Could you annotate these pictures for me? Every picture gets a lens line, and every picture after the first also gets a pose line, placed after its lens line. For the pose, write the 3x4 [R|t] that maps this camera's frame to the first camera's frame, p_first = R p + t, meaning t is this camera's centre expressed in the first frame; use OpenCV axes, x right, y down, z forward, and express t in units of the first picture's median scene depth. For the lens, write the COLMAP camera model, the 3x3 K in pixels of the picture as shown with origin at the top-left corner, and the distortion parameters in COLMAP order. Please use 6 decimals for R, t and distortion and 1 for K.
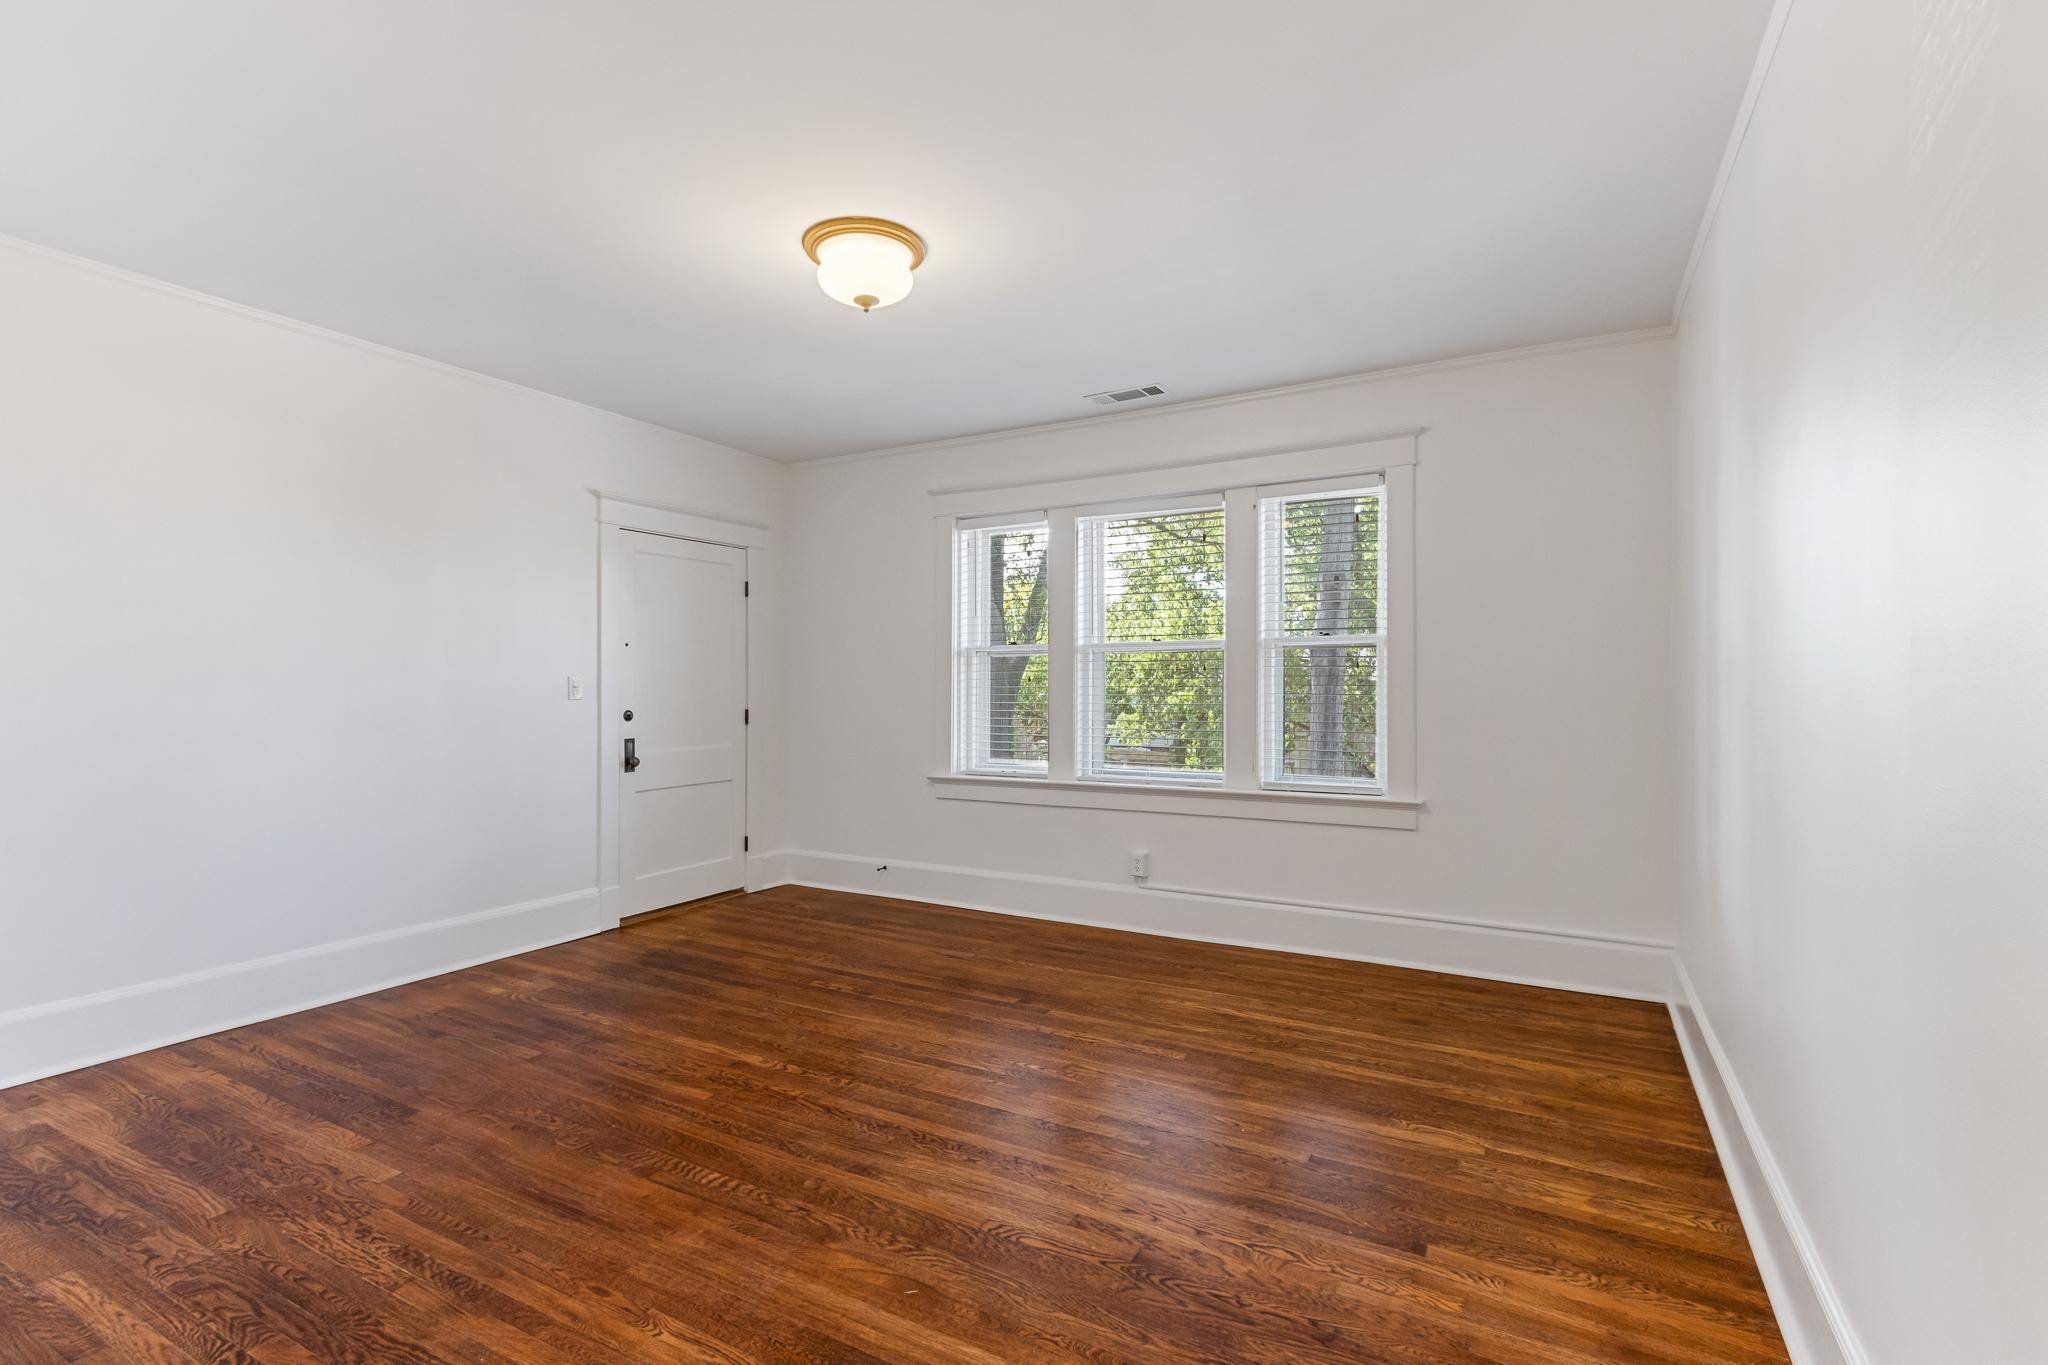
lens RADIAL K [[940.4, 0, 1013.5], [0, 940.4, 675.2], [0, 0, 1]] dist [0.026511, 0.000006]
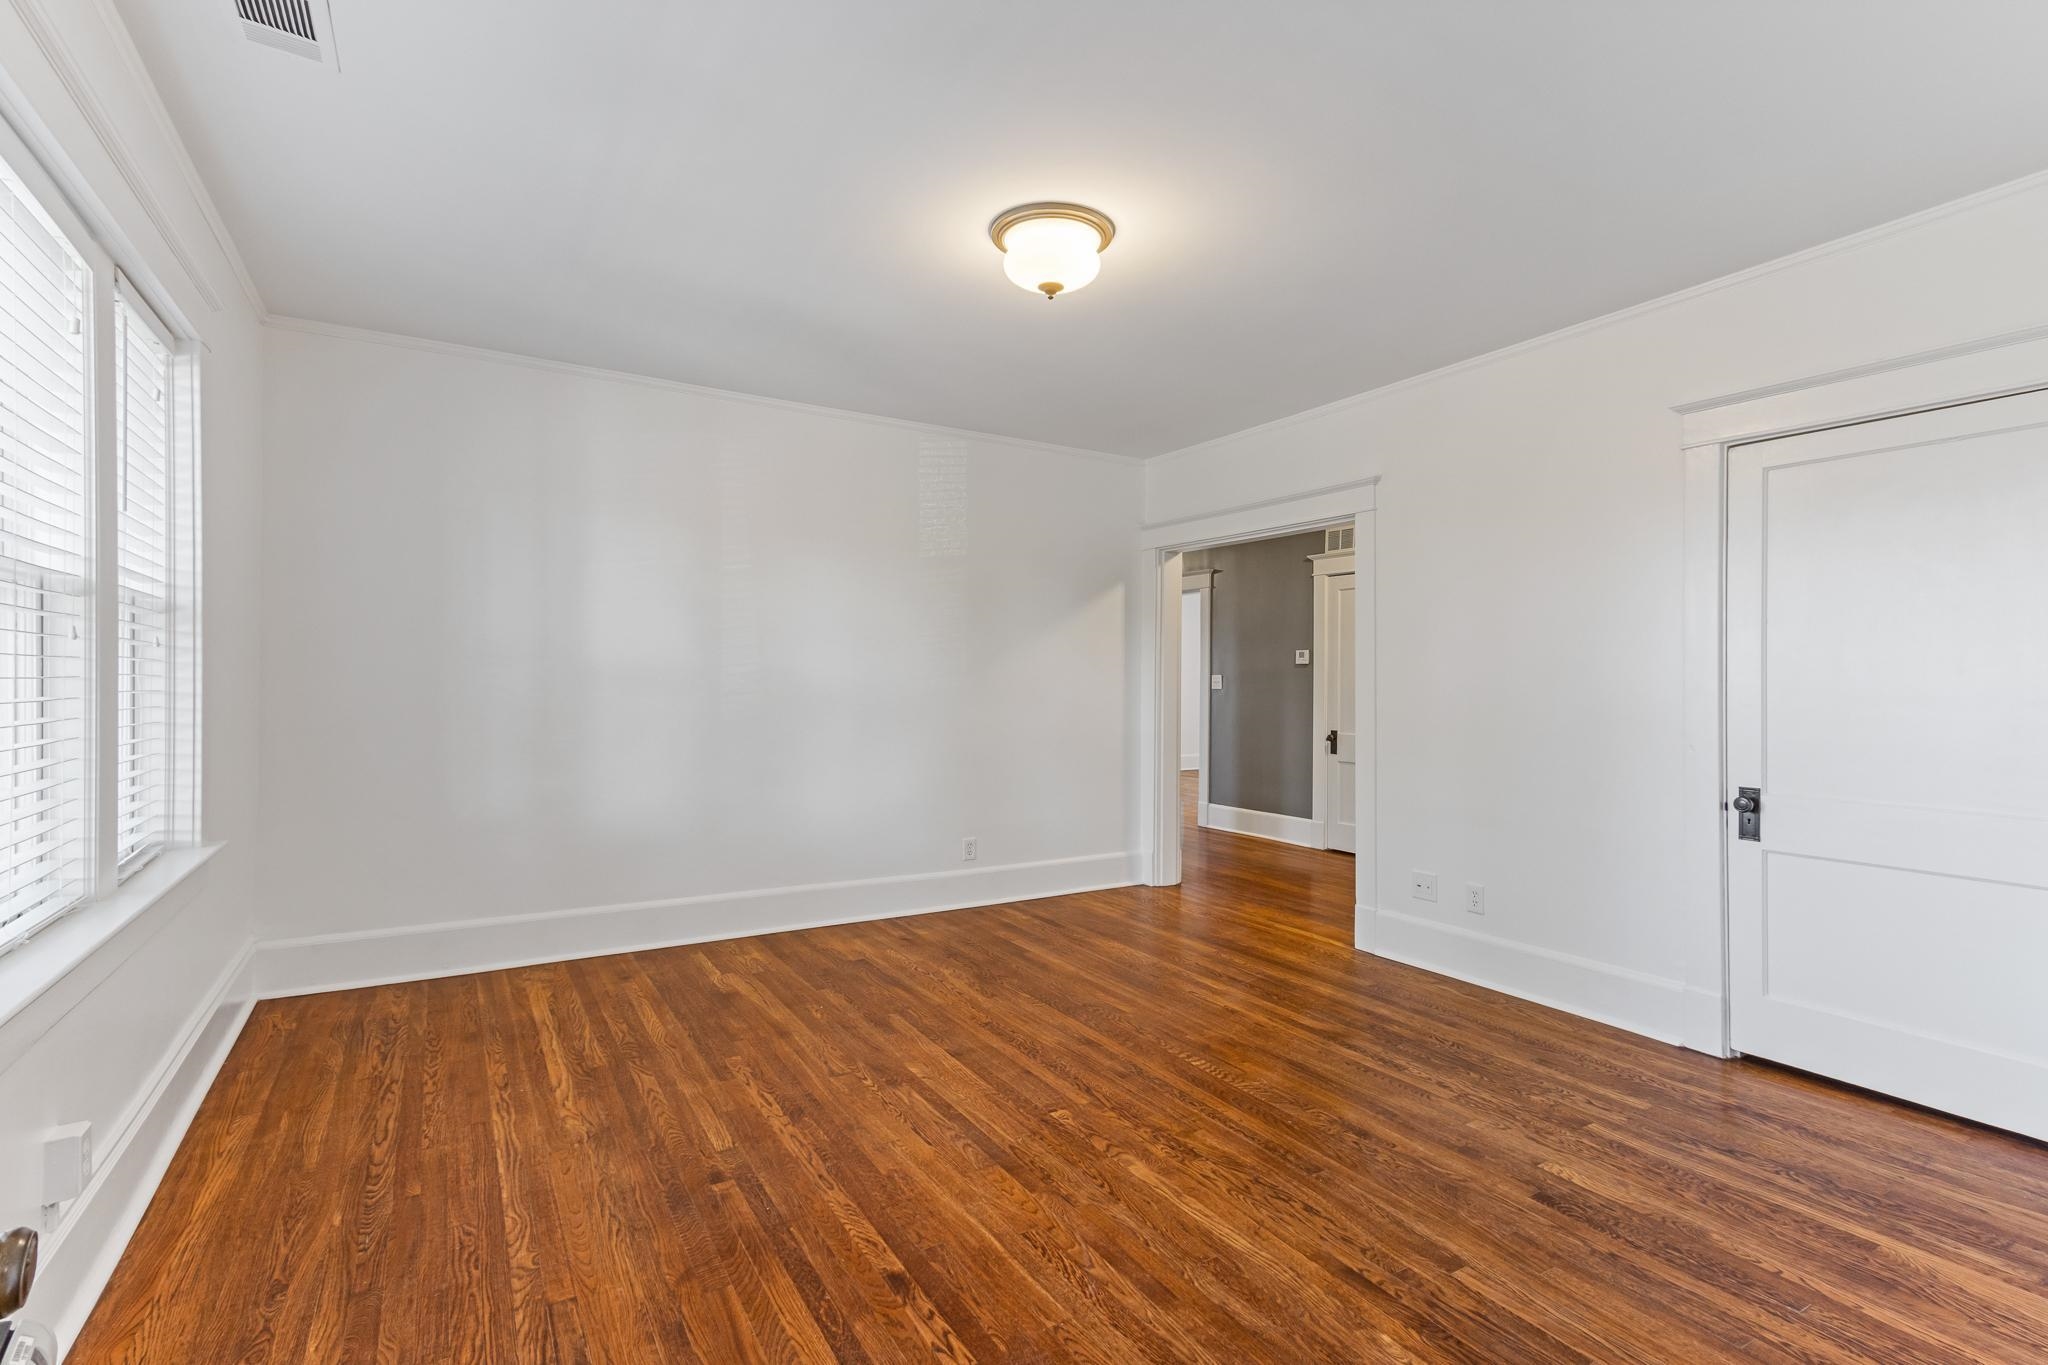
lens RADIAL K [[962.2, 0, 1024.1], [0, 962.2, 667.5], [0, 0, 1]] dist [0.024862, -0.000937]
pose [[-0.875232, 0.001151, 0.483702, -0.657400], [-0.011800, 0.999649, -0.023730, 0.021157], [-0.483560, -0.026477, -0.874911, 2.003328]]
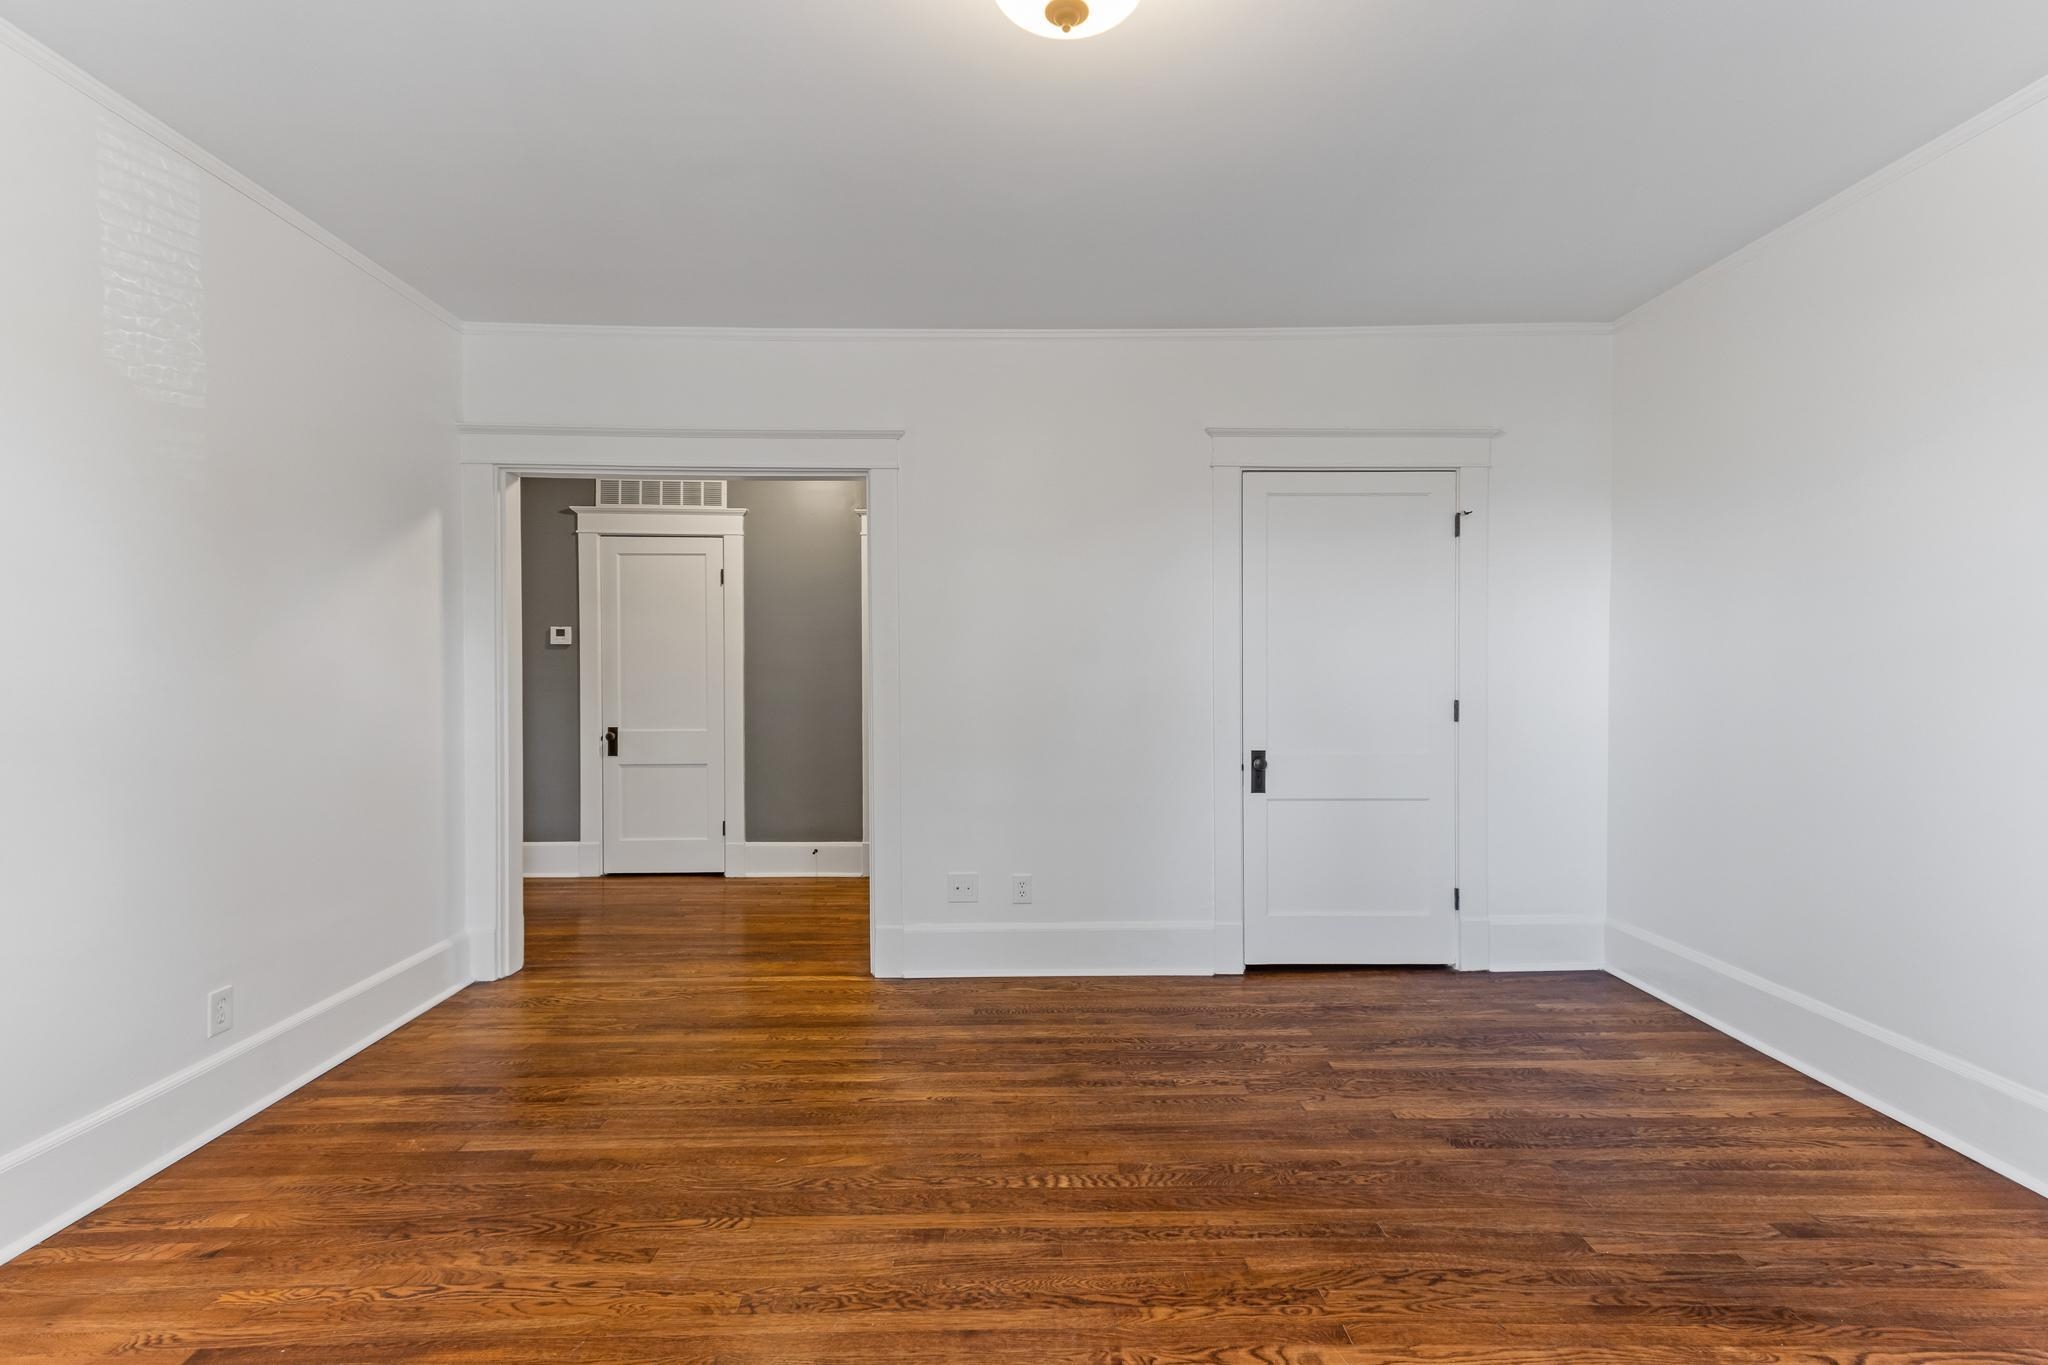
lens RADIAL K [[962.2, 0, 1024.1], [0, 962.2, 667.5], [0, 0, 1]] dist [0.024862, -0.000937]
pose [[-0.854699, -0.000477, -0.519123, 0.196841], [0.005664, 0.999931, -0.010245, 0.016320], [0.519092, -0.011697, -0.854638, 1.599262]]
